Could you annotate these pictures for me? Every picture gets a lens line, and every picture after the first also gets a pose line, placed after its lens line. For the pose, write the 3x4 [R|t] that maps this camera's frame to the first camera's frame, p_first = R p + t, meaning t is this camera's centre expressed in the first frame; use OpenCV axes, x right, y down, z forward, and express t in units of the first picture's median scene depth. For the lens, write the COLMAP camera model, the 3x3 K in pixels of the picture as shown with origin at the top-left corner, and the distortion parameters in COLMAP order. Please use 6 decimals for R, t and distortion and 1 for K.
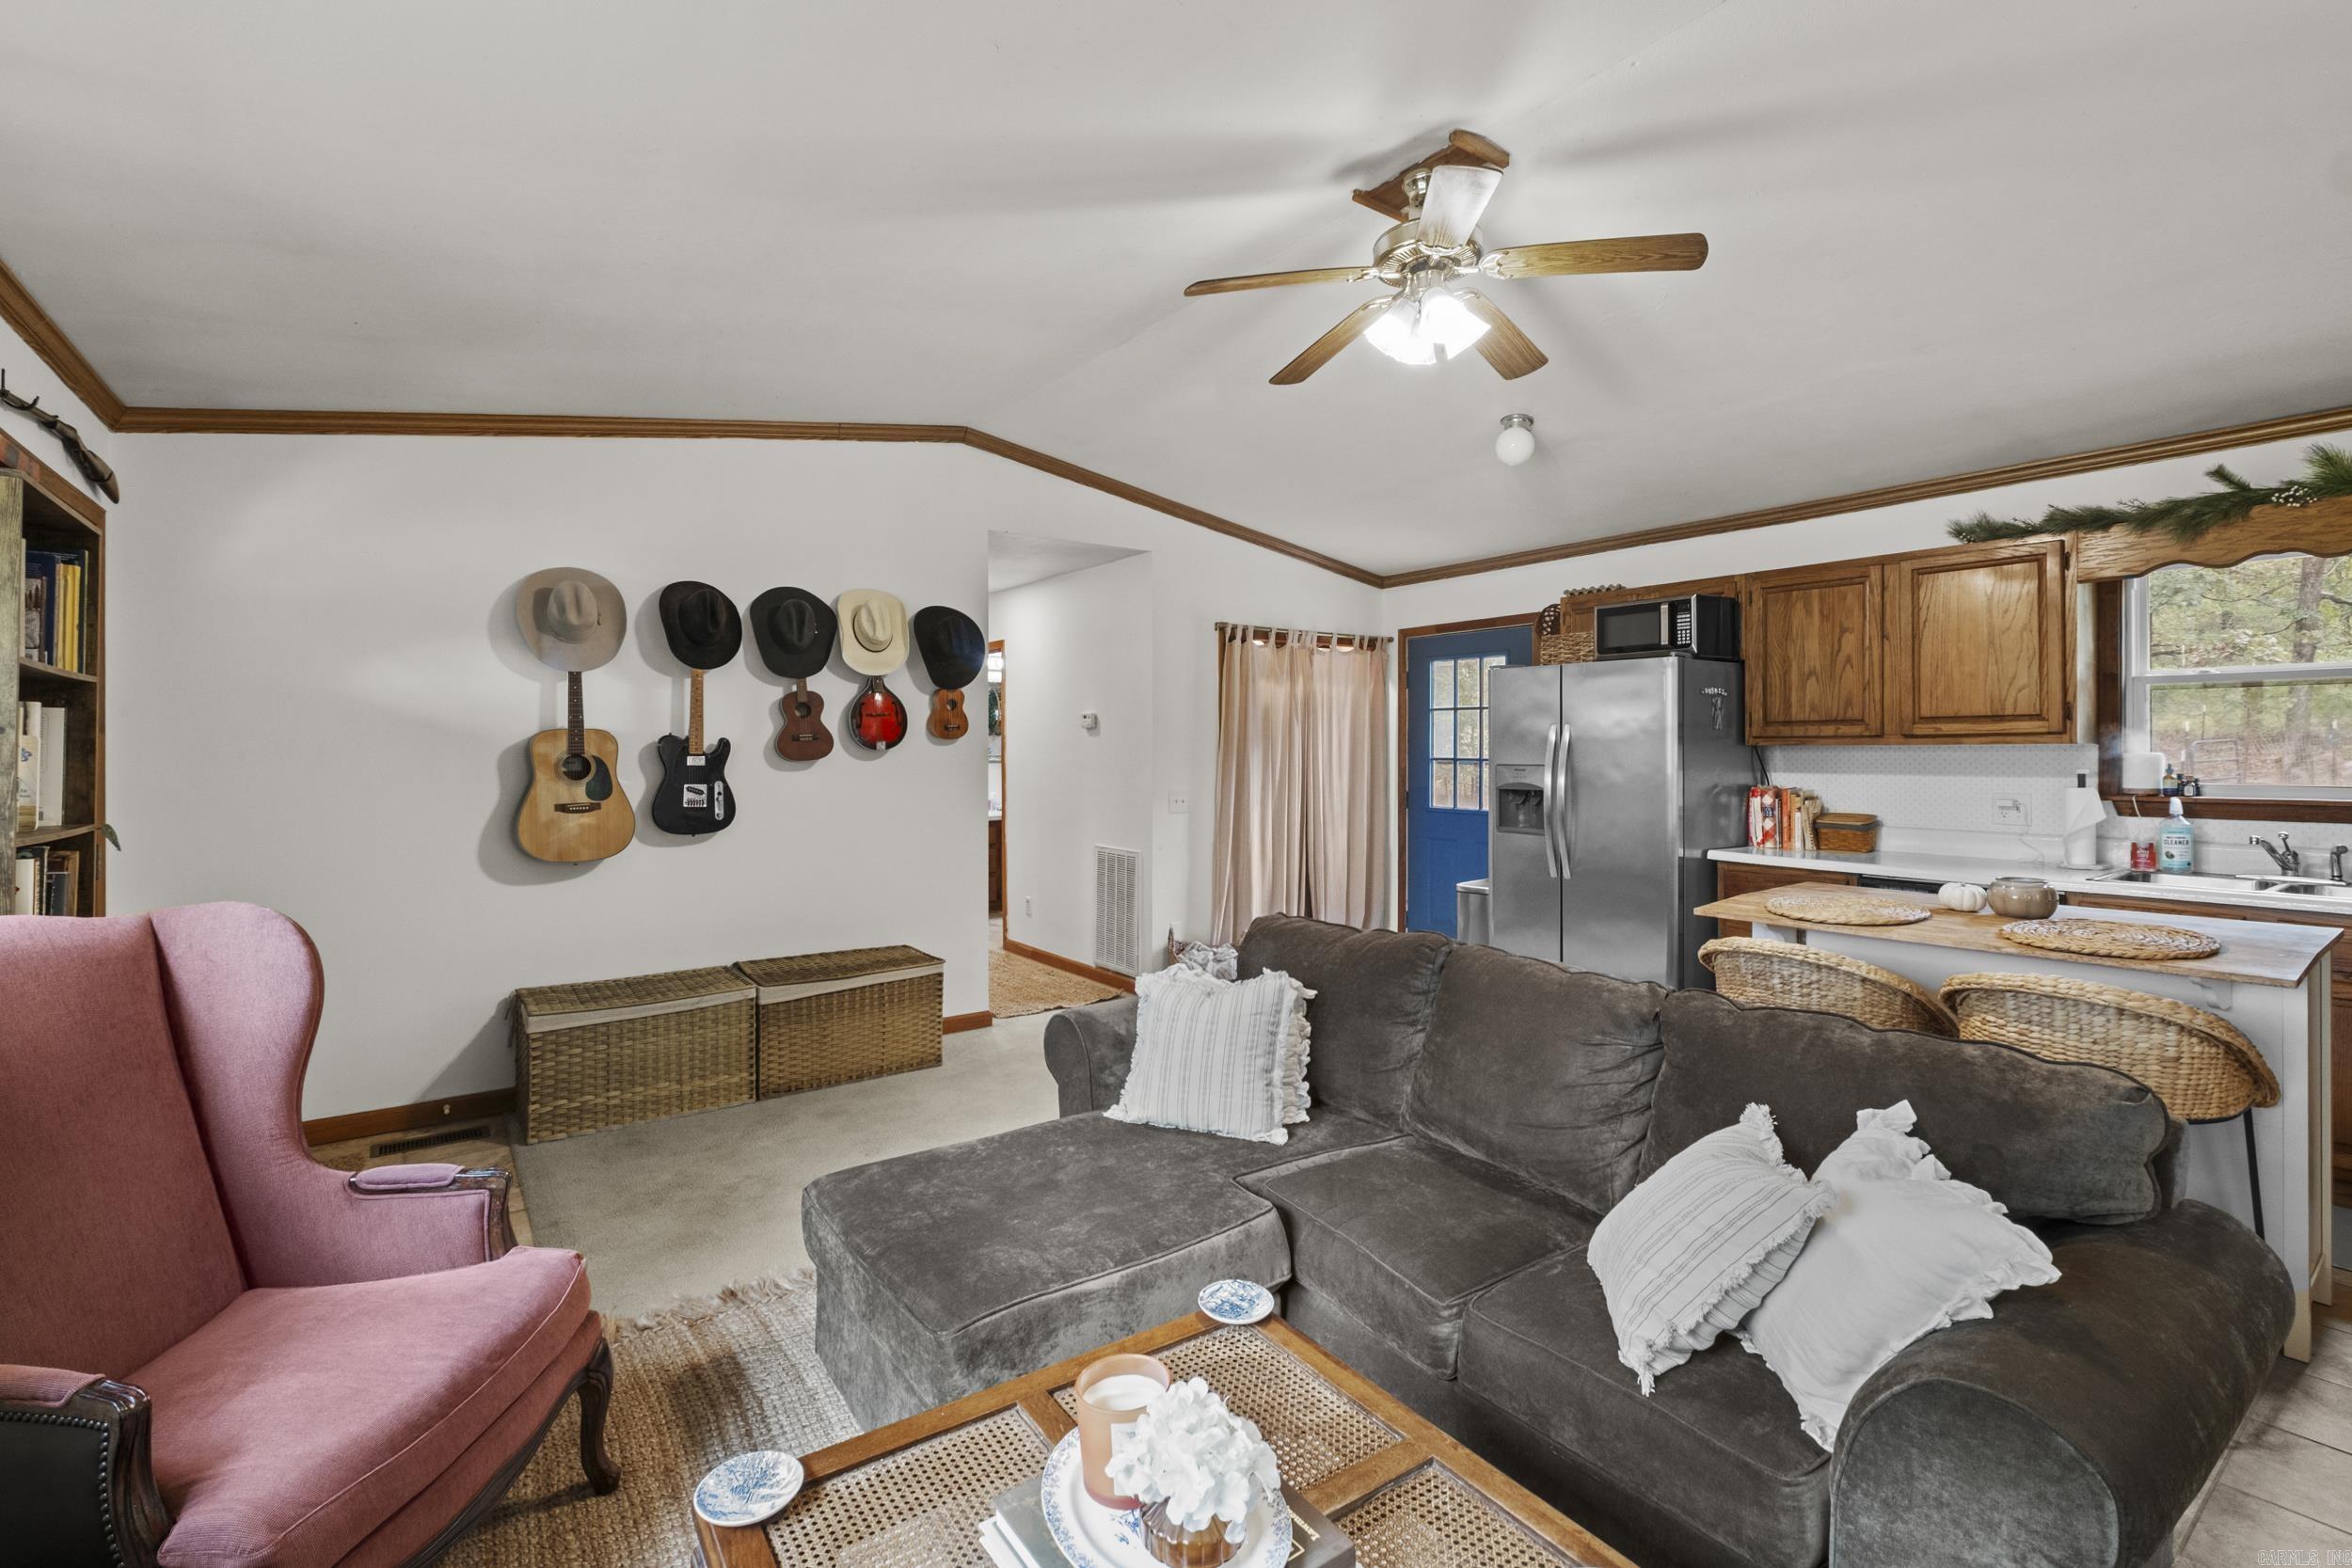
lens RADIAL K [[1018.9, 0, 1129.5], [0, 1018.9, 741.4], [0, 0, 1]] dist [-0.014401, 0.000369]
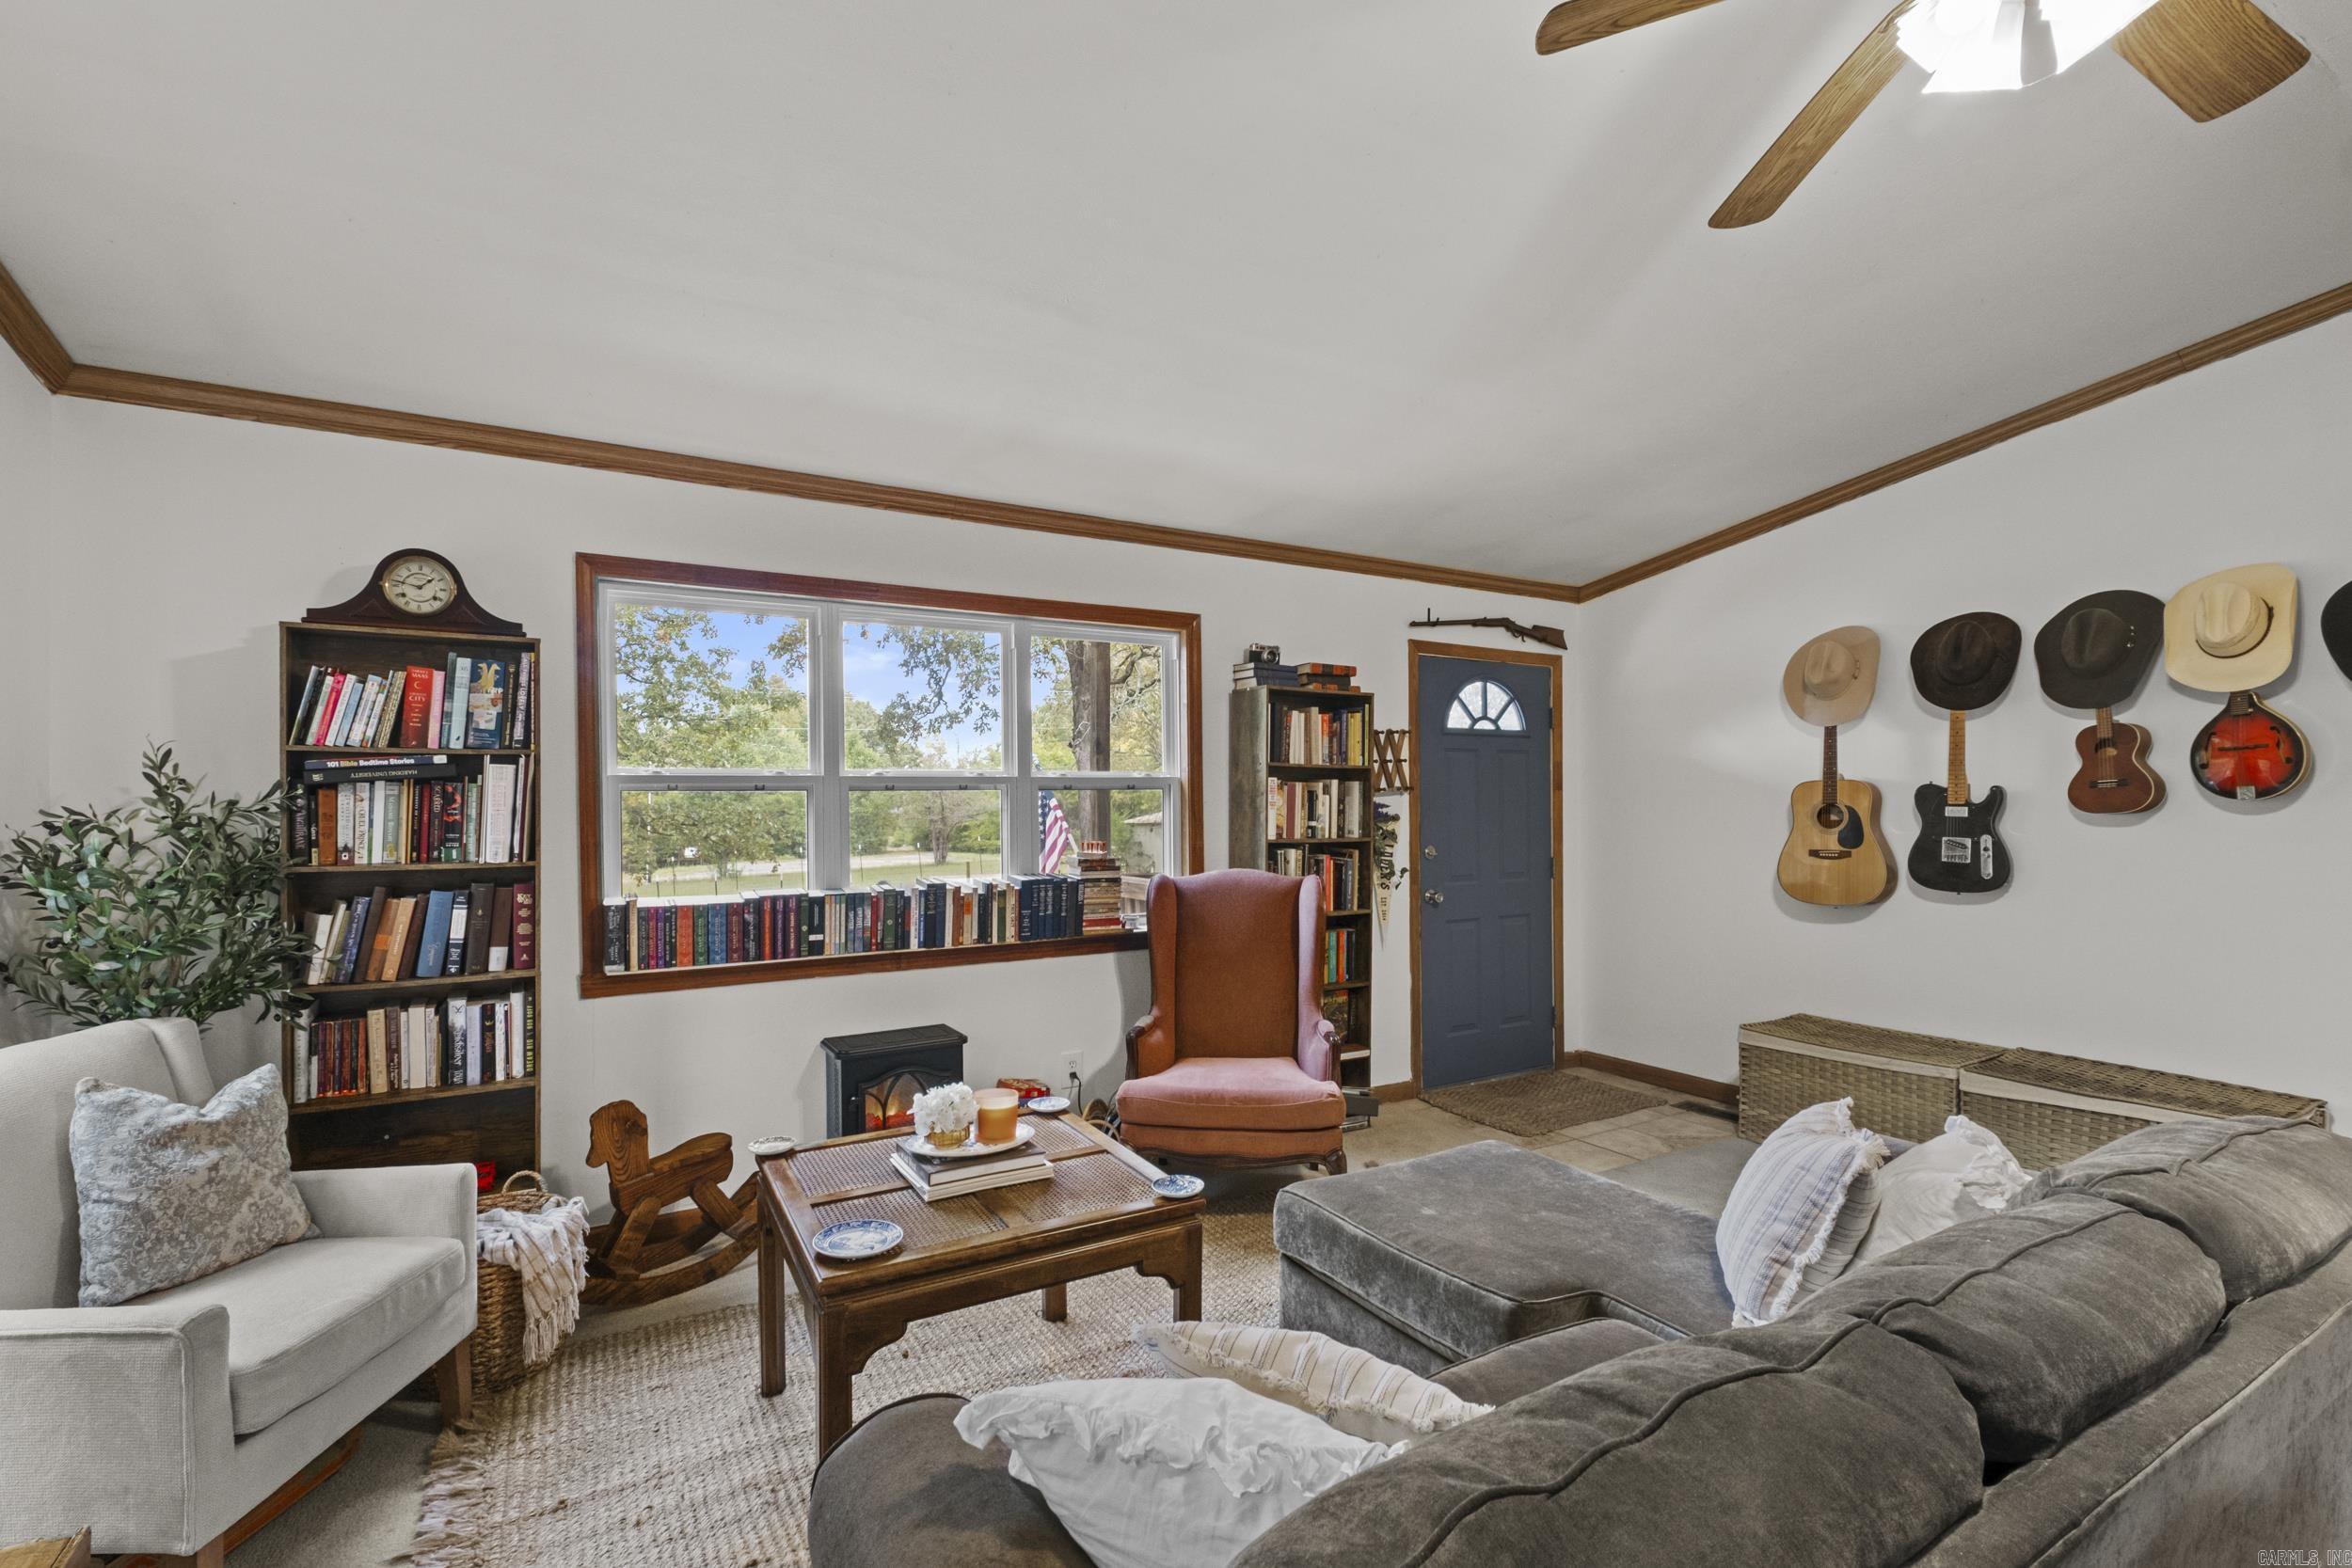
lens RADIAL K [[1018.9, 0, 1167.5], [0, 1018.9, 800.6], [0, 0, 1]] dist [-0.014401, 0.000369]
pose [[-0.065328, -0.000957, -0.997863, 0.525722], [0.010481, 0.999944, -0.001645, 0.003277], [0.997809, -0.010567, -0.065314, 0.356311]]
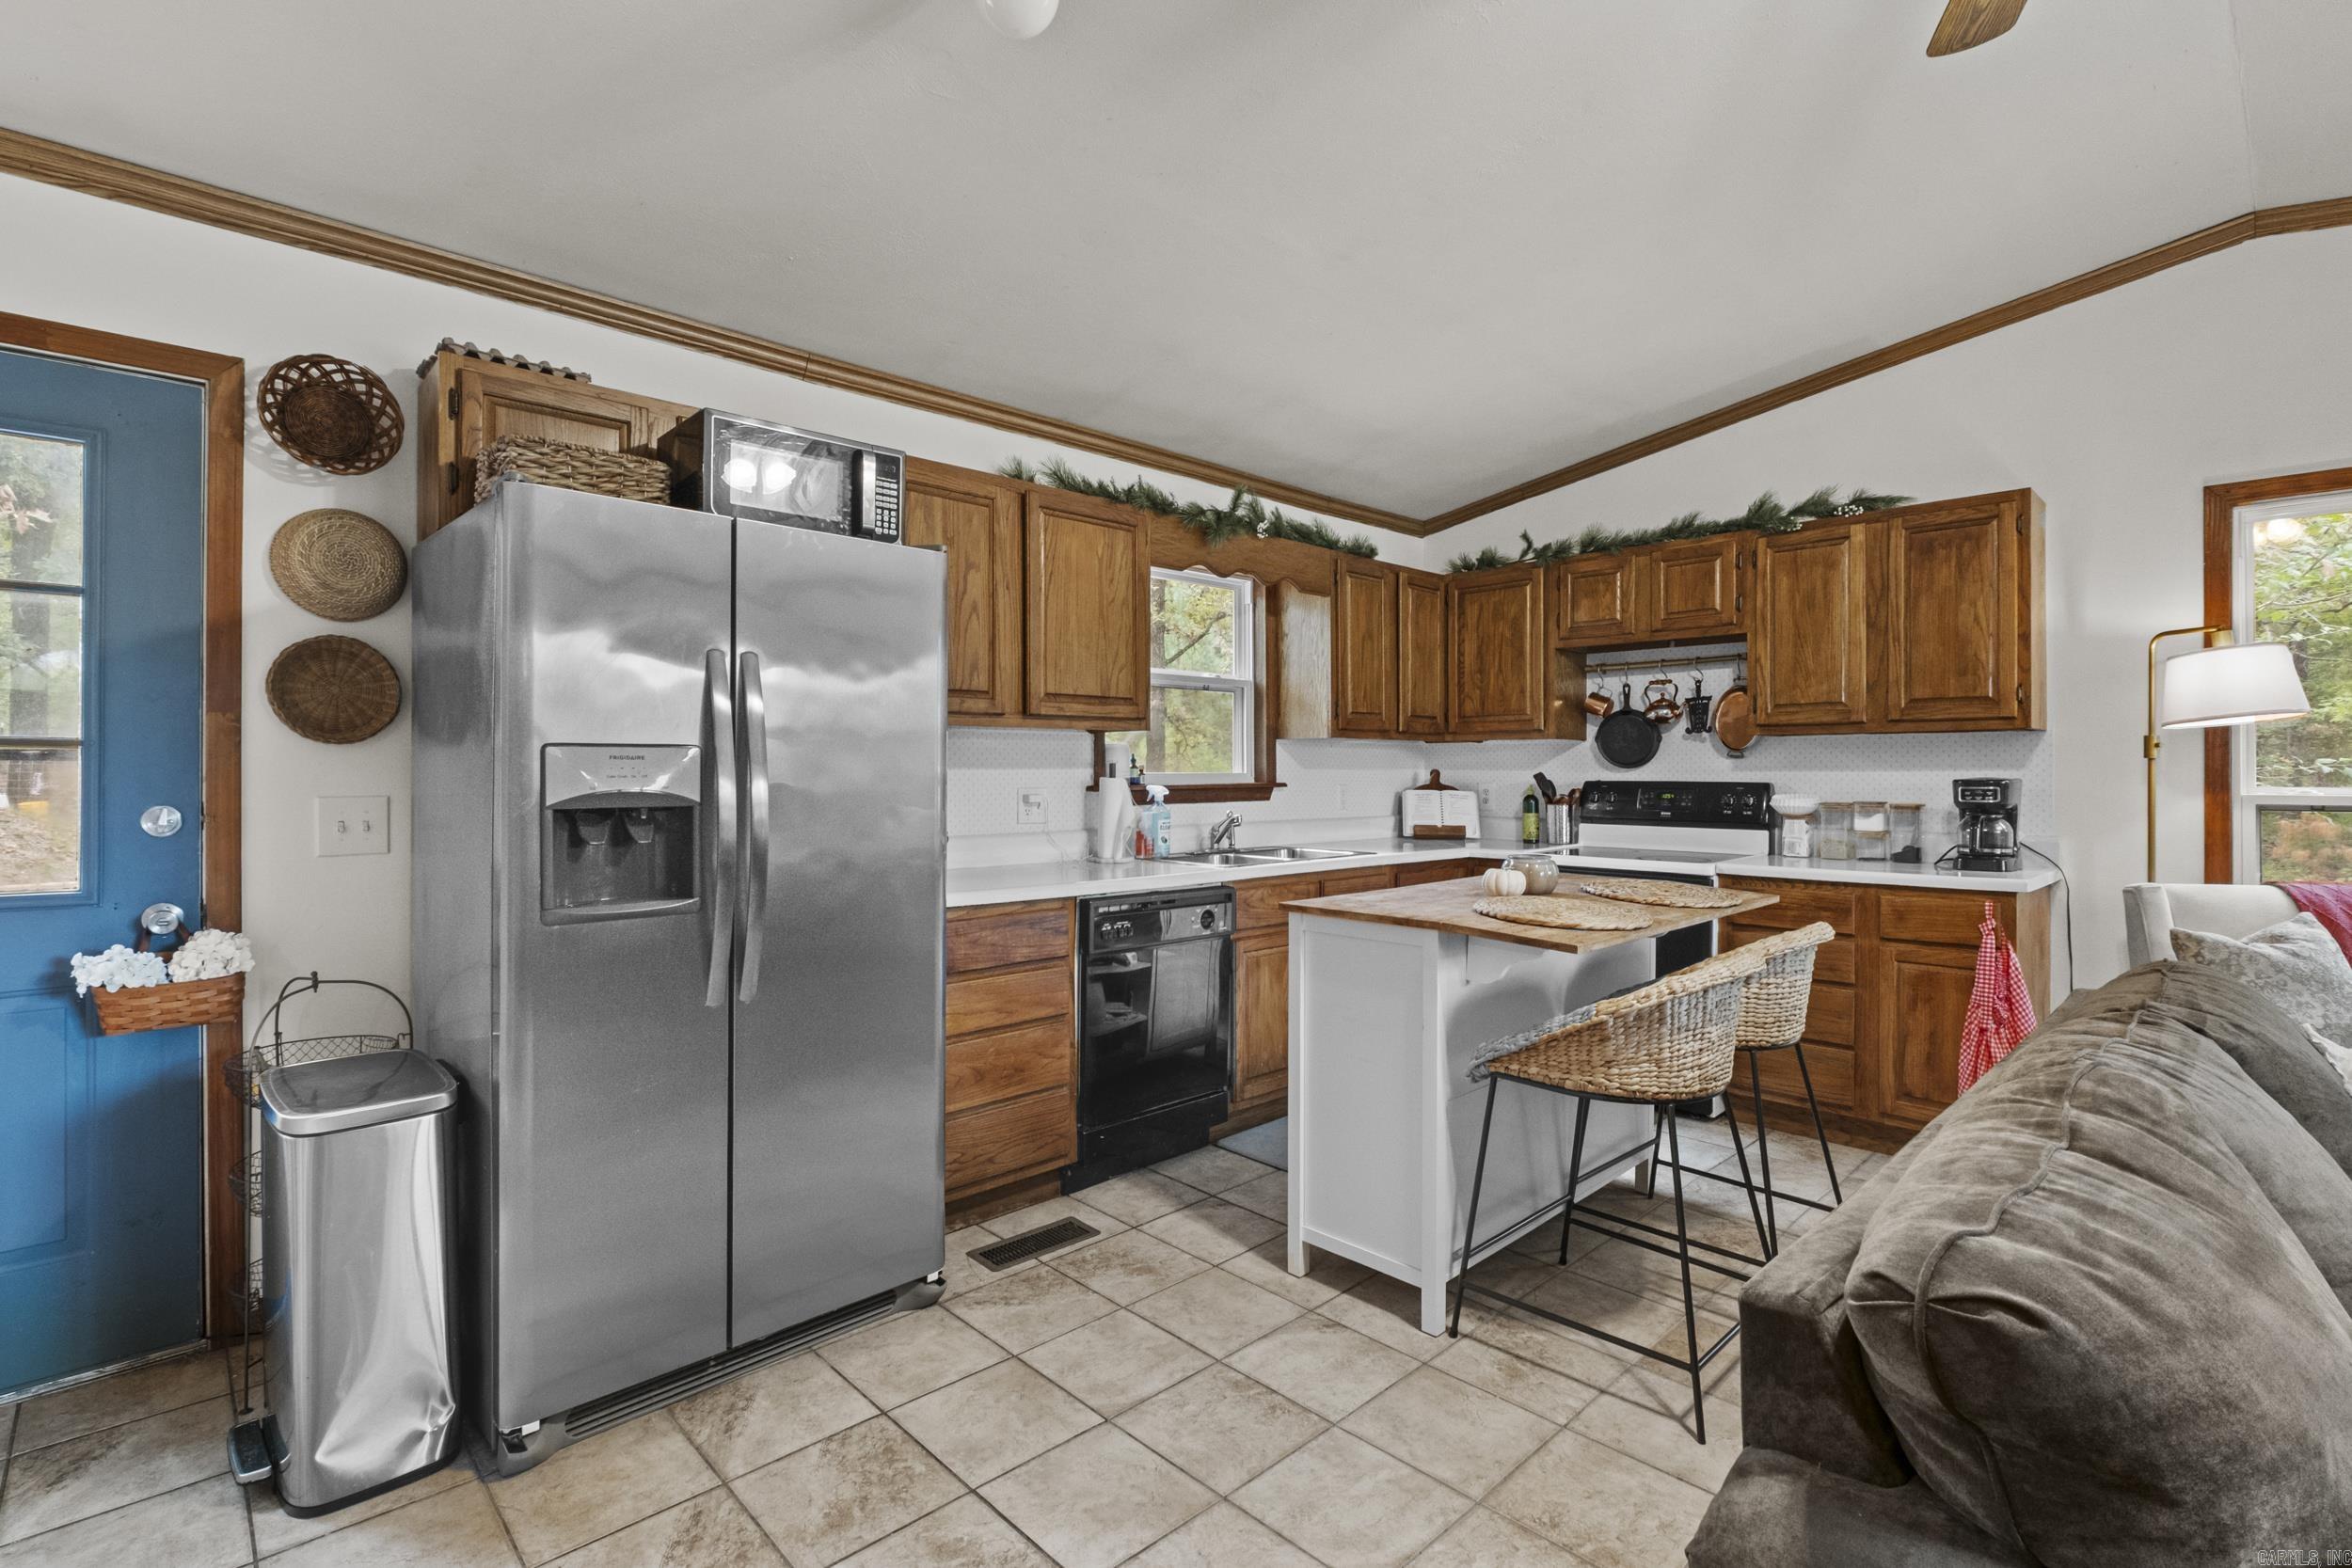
lens RADIAL K [[1079.3, 0, 1167.8], [0, 1079.3, 769.3], [0, 0, 1]] dist [-0.008696, -0.000524]
pose [[-0.176078, 0.005820, 0.984359, -0.073091], [-0.004403, 0.999968, -0.006699, 0.039273], [-0.984366, -0.005513, -0.176047, 0.990728]]
